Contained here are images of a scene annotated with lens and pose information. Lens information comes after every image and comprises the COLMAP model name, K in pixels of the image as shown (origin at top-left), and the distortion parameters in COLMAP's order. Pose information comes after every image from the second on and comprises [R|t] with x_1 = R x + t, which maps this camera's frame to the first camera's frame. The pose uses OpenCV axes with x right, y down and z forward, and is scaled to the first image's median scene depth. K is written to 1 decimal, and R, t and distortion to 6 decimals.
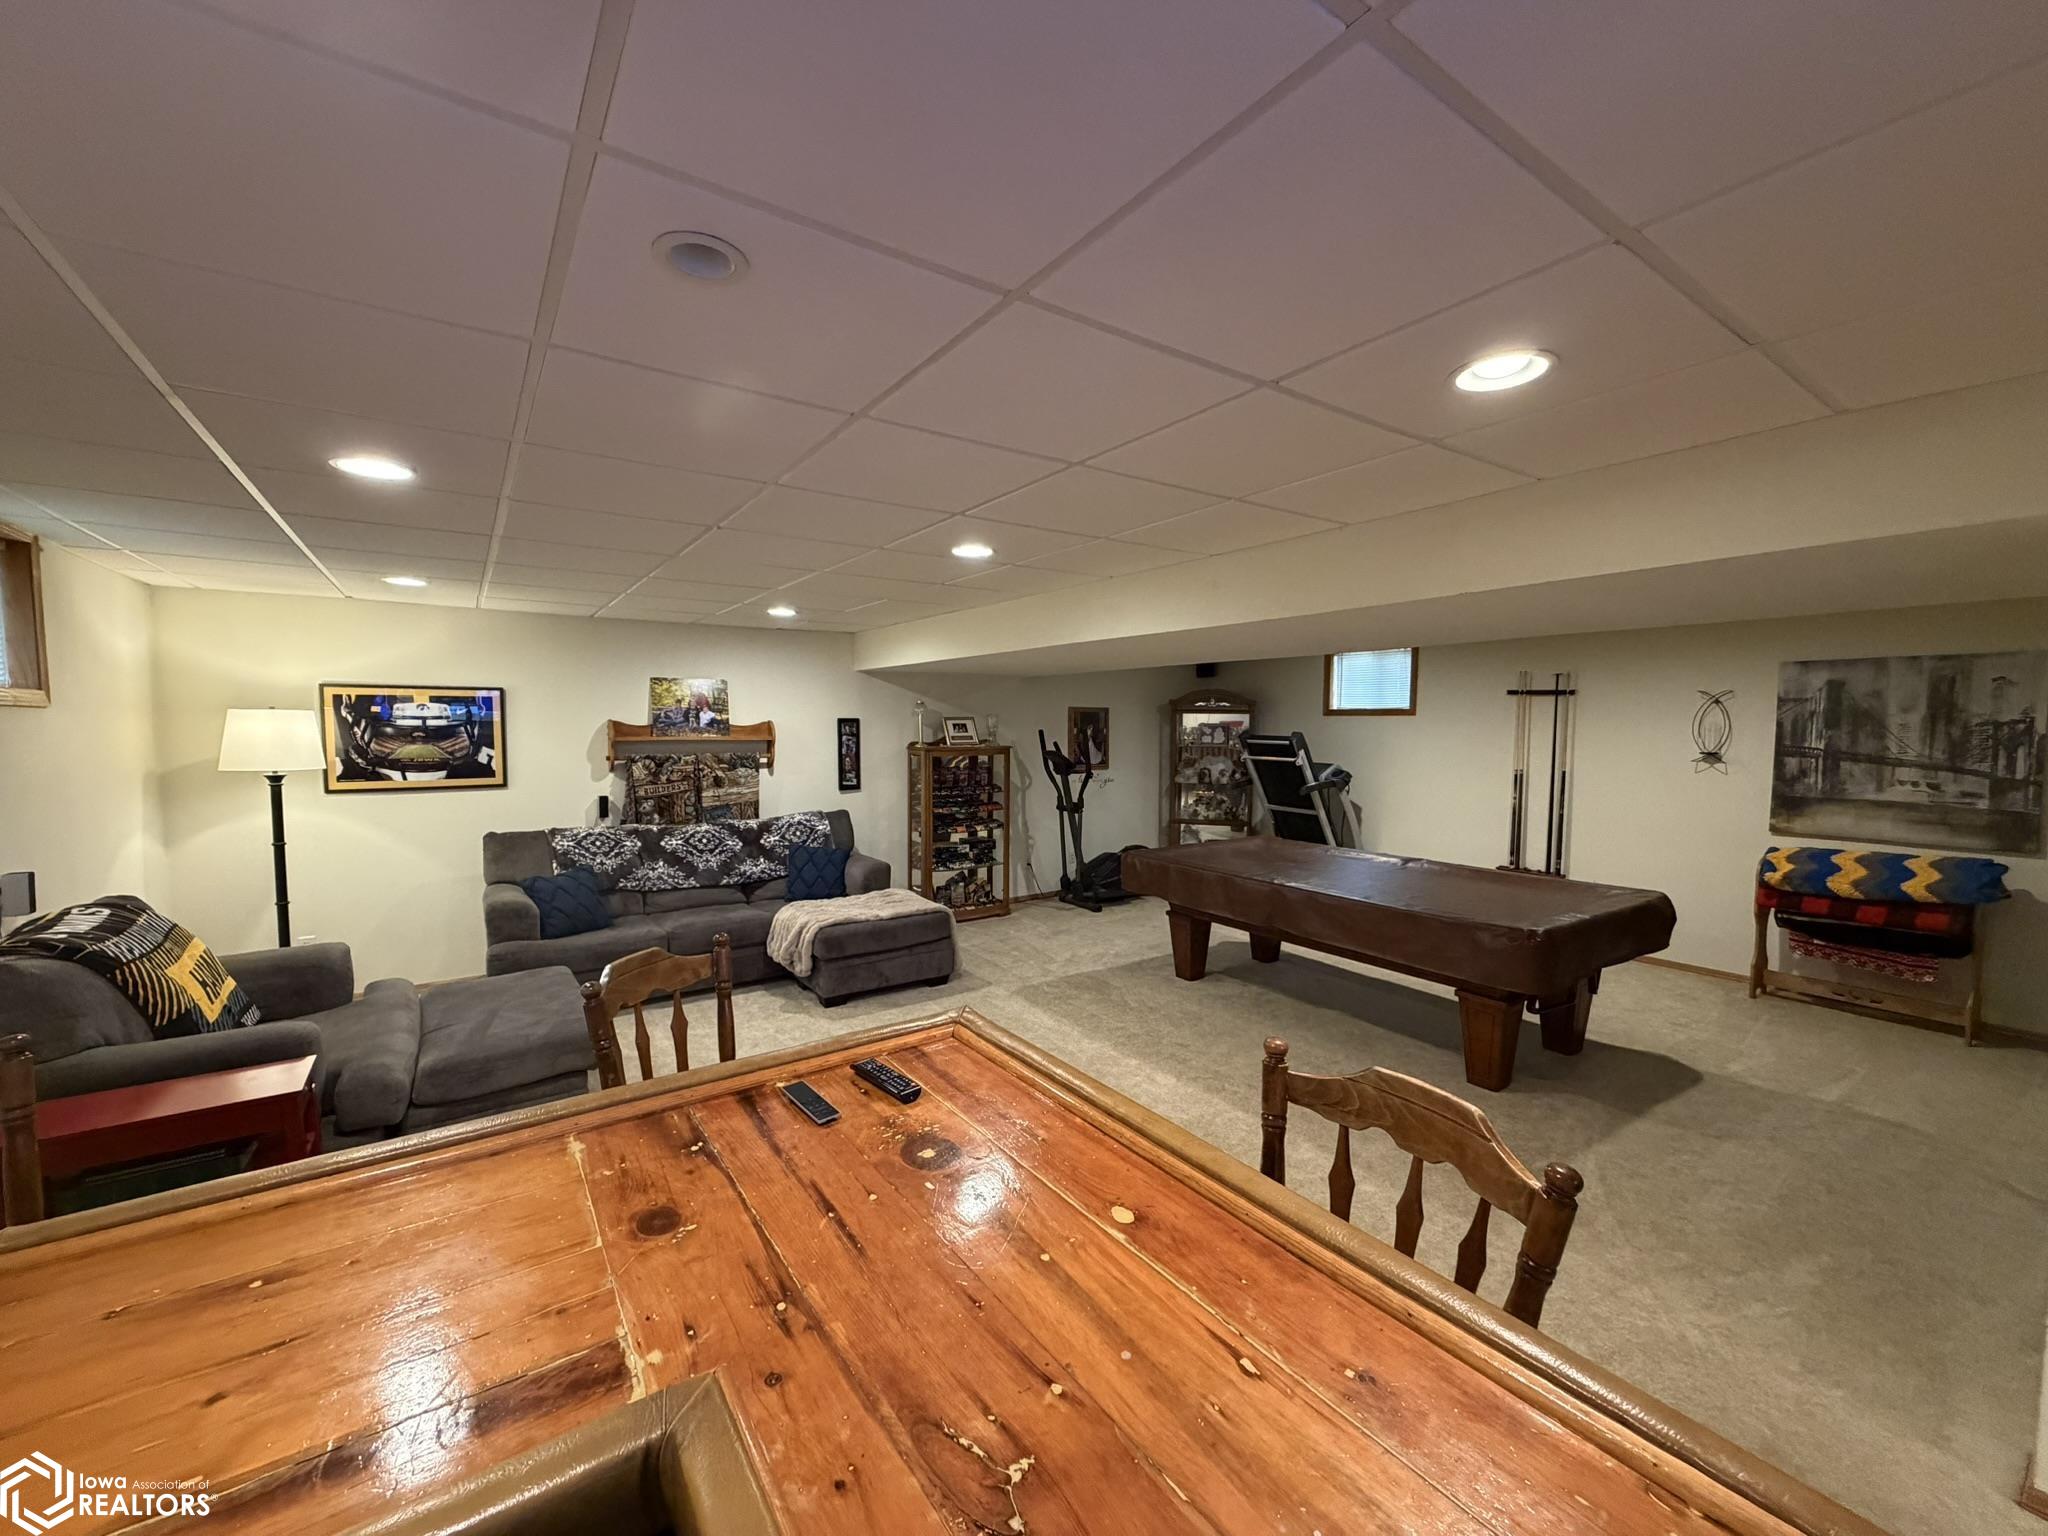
lens RADIAL K [[818.7, 0, 1024.9], [0, 818.7, 770.8], [0, 0, 1]] dist [0.001527, -0.000918]
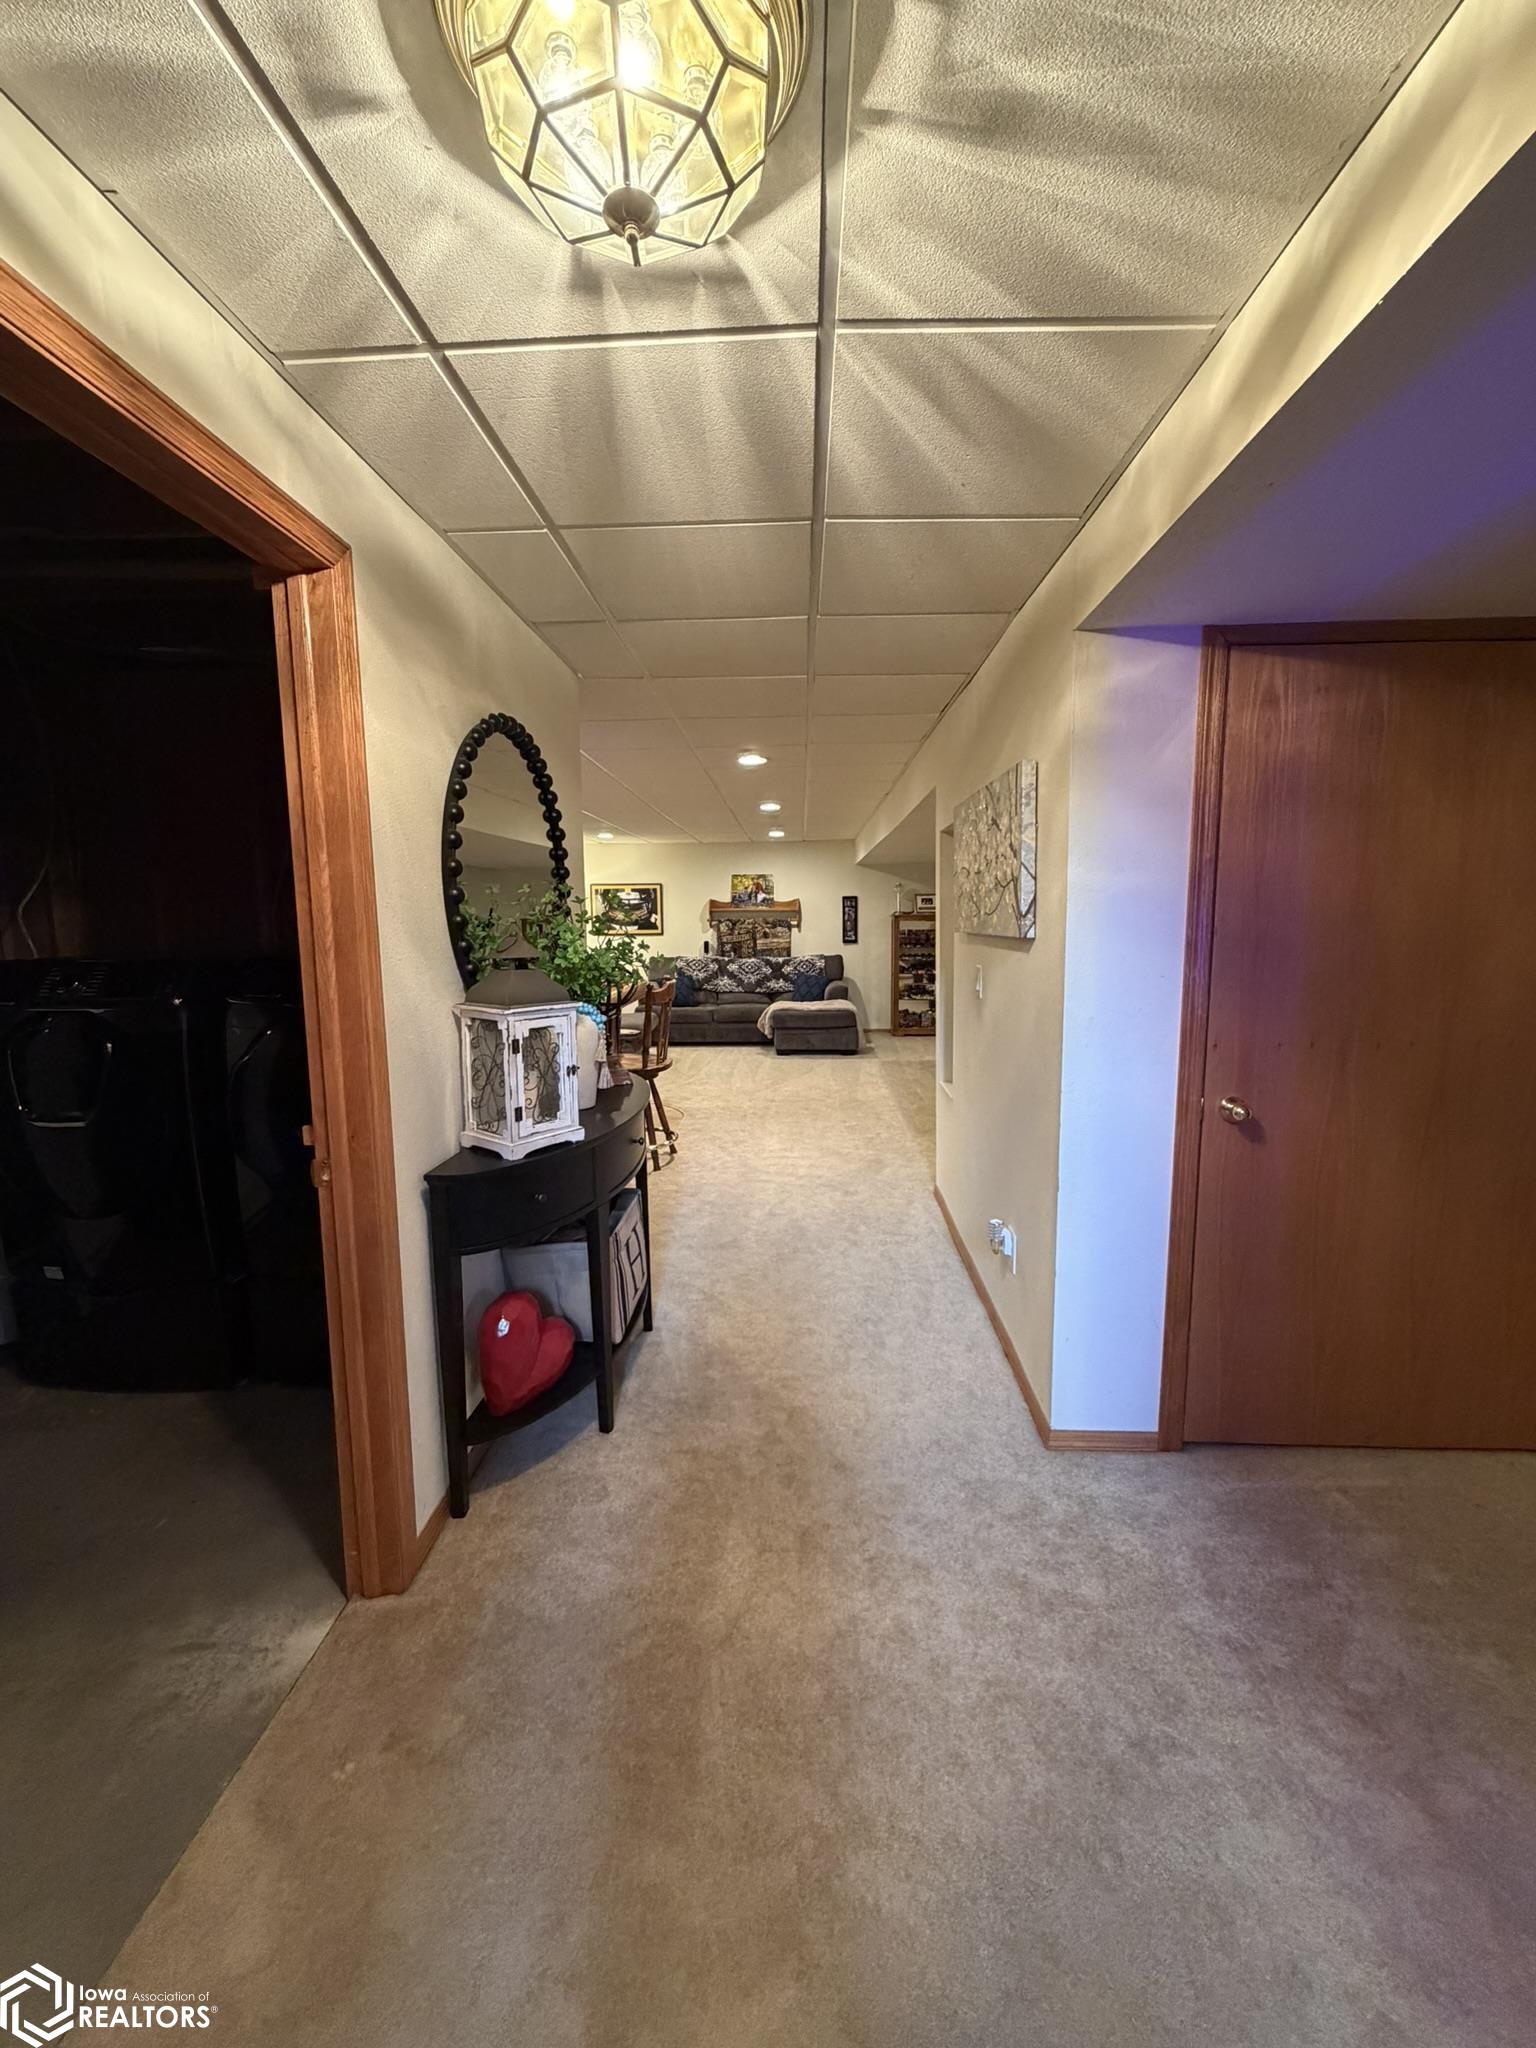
lens RADIAL K [[818.7, 0, 768.6], [0, 818.7, 1019.8], [0, 0, 1]] dist [0.001527, -0.000918]
pose [[0.796517, 0.064522, -0.601163, 0.689607], [-0.023685, 0.996856, 0.075610, 0.062681], [0.604152, -0.045986, 0.795541, -0.373338]]
